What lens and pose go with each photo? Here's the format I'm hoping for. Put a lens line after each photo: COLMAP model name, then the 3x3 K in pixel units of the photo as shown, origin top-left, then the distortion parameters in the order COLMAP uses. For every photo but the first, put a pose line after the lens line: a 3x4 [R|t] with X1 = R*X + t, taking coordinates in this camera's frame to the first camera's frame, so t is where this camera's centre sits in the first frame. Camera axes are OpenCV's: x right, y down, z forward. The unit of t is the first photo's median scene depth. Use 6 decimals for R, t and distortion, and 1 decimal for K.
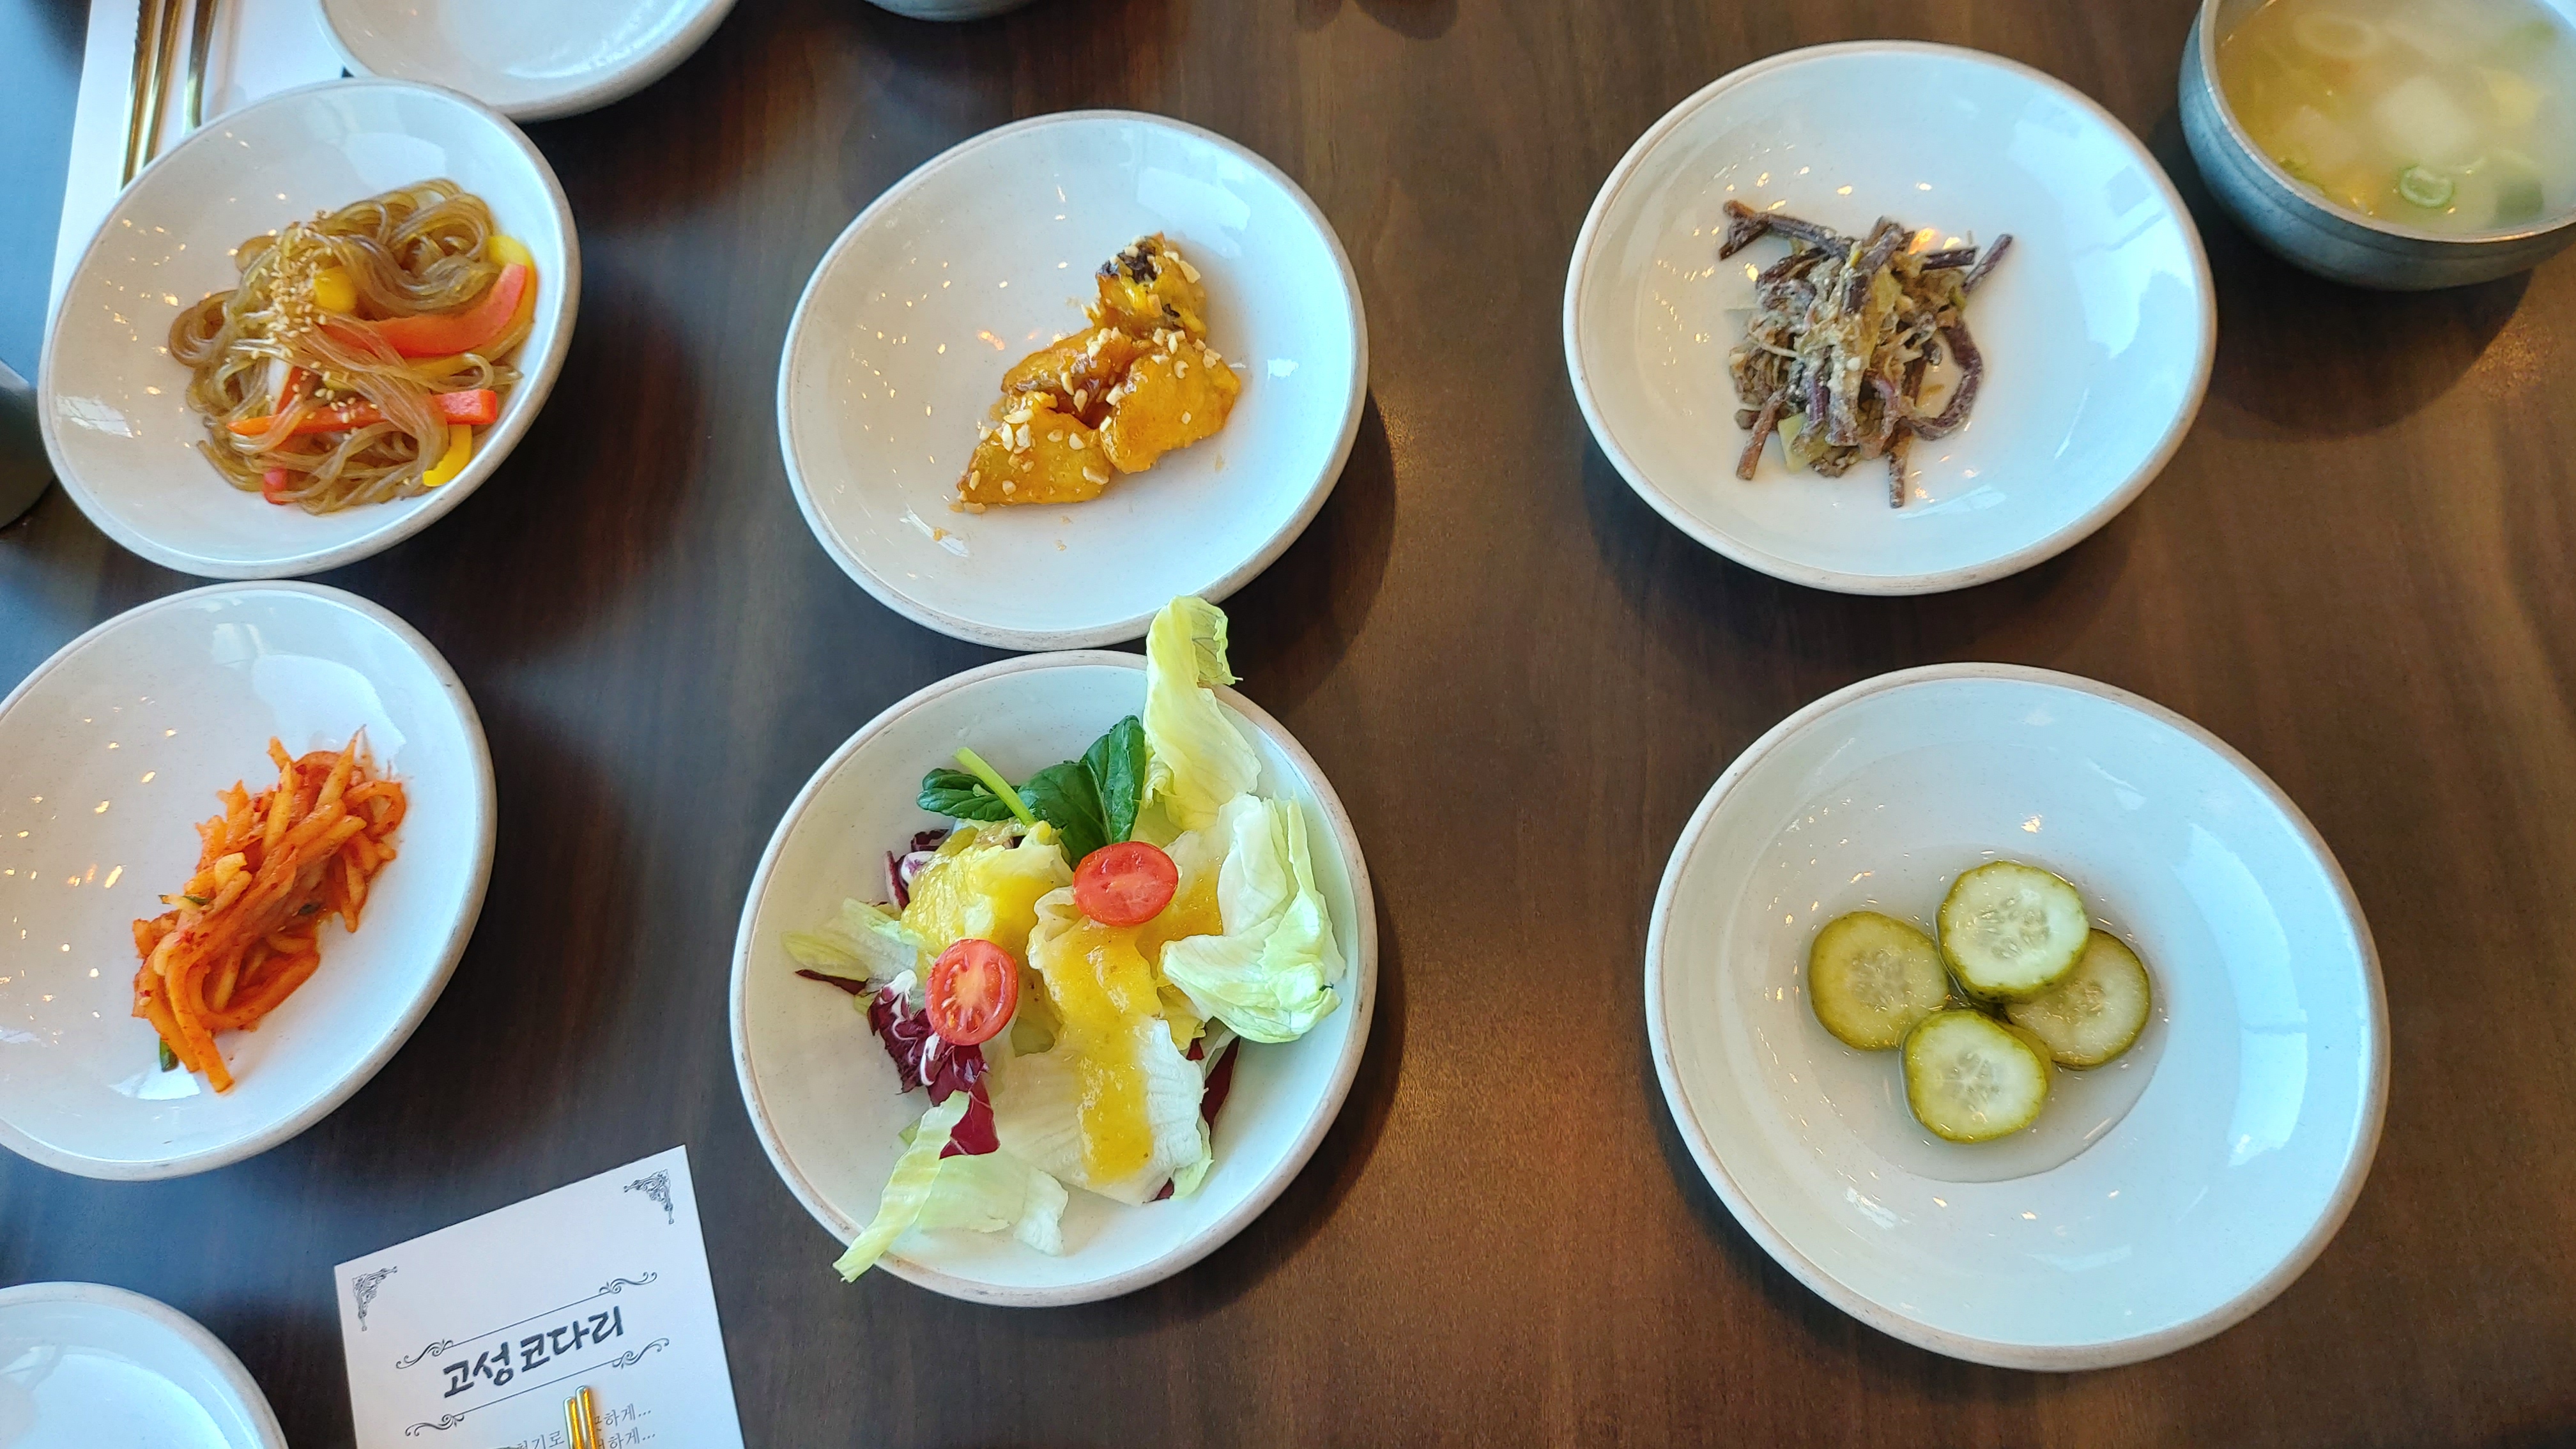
lens RADIAL K [[1892.6, 0, 1298.8], [0, 1892.6, 729.8], [0, 0, 1]] dist [0.034652, -0.020693]
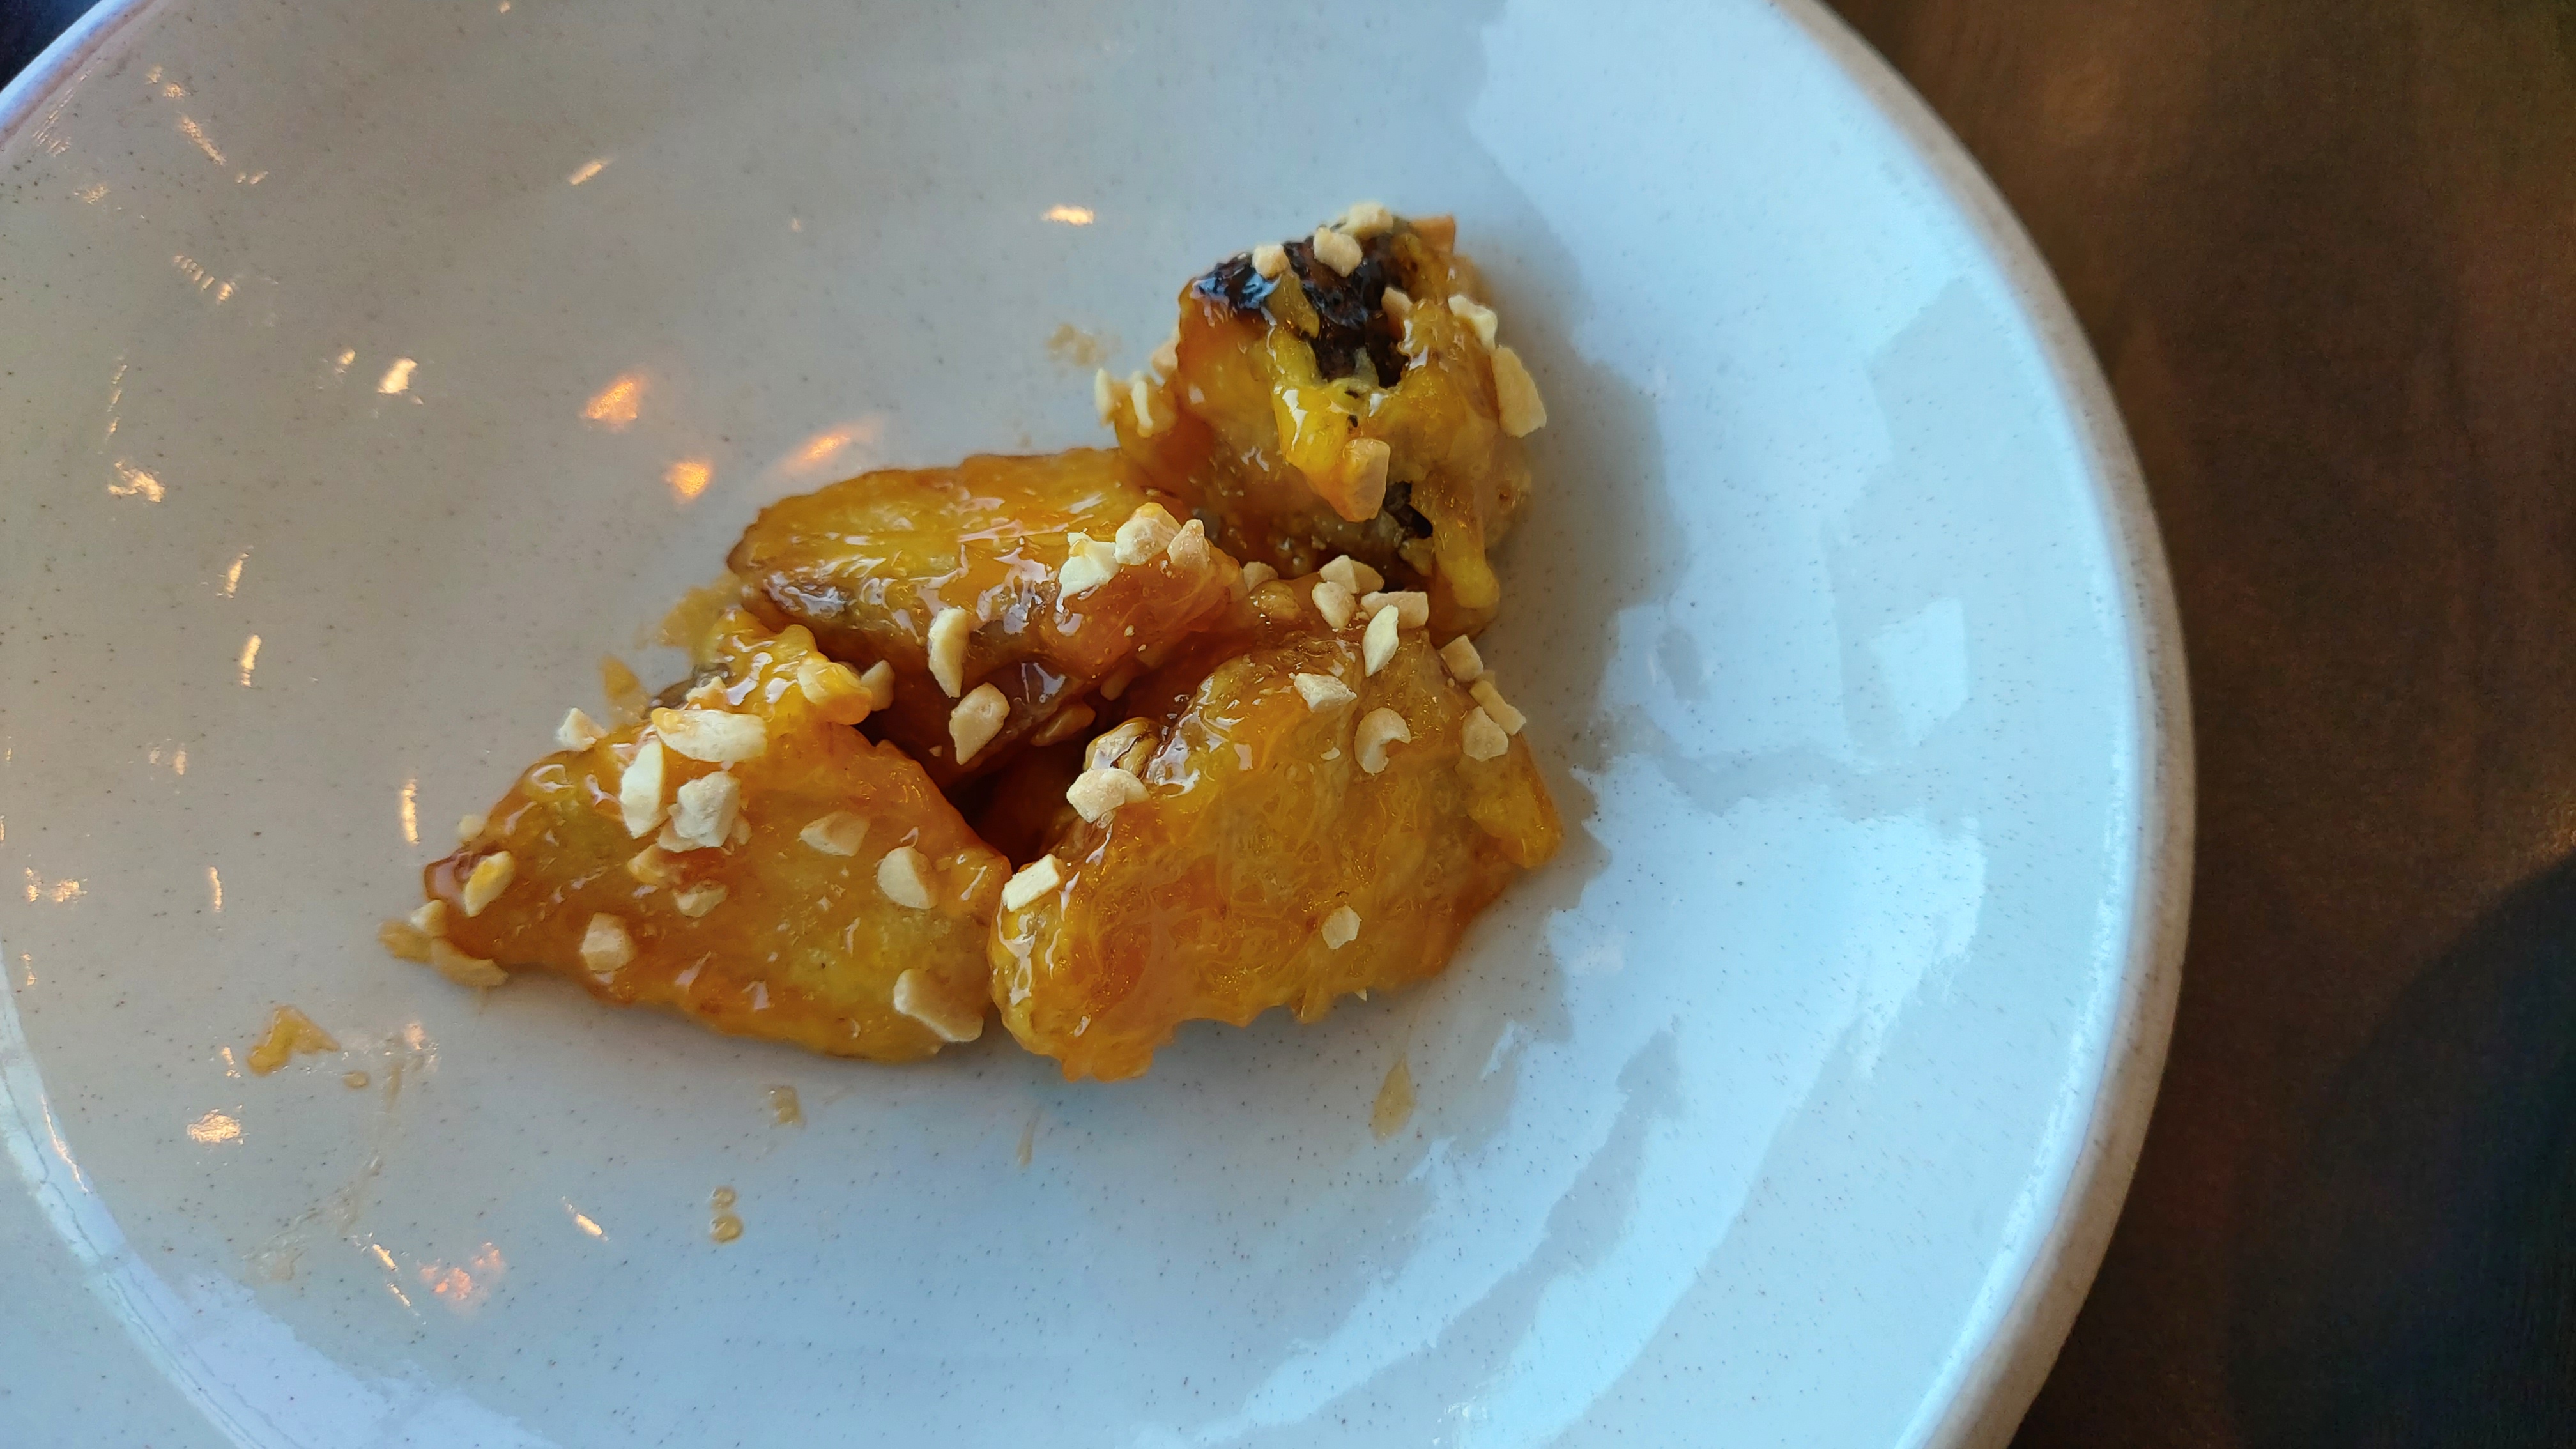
lens RADIAL K [[1892.6, 0, 1282.2], [0, 1892.6, 713.7], [0, 0, 1]] dist [0.034652, -0.020693]
pose [[0.946147, 0.320525, 0.045482, -0.087528], [-0.319812, 0.947217, -0.022382, -0.182712], [-0.050255, 0.006631, 0.998714, 0.737138]]
